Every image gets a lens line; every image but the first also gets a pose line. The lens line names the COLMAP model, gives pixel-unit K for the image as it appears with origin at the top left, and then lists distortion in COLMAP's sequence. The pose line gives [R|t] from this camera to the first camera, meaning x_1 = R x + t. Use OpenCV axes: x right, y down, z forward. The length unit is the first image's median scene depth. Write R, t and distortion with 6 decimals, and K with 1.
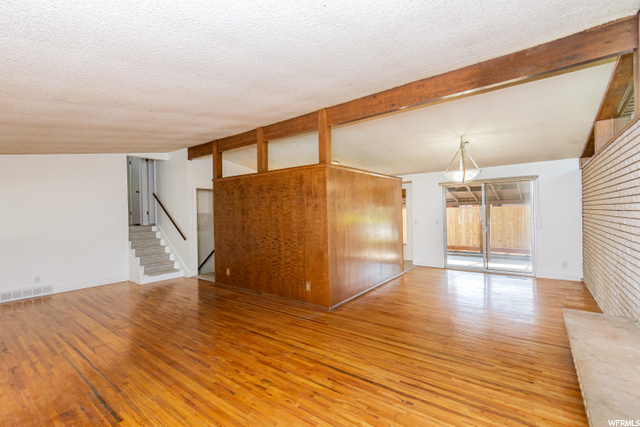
lens RADIAL K [[292.9, 0, 318.3], [0, 292.9, 213.5], [0, 0, 1]] dist [-0.000210, -0.000601]
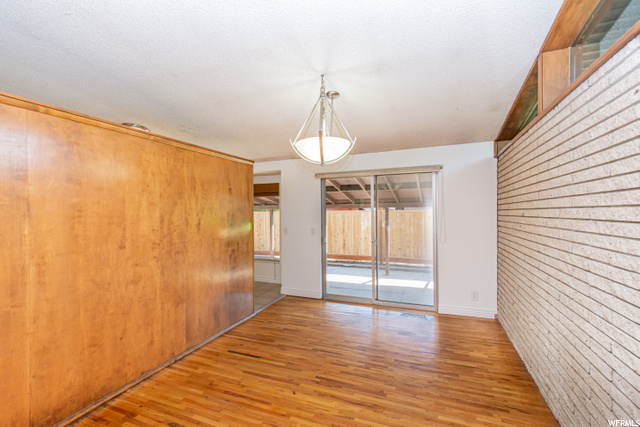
lens RADIAL K [[292.9, 0, 318.3], [0, 292.9, 213.5], [0, 0, 1]] dist [-0.000210, -0.000601]
pose [[0.964742, 0.013435, 0.262853, 0.301899], [-0.011839, 0.999901, -0.007653, -0.008473], [-0.262930, 0.004272, 0.964806, 0.430518]]
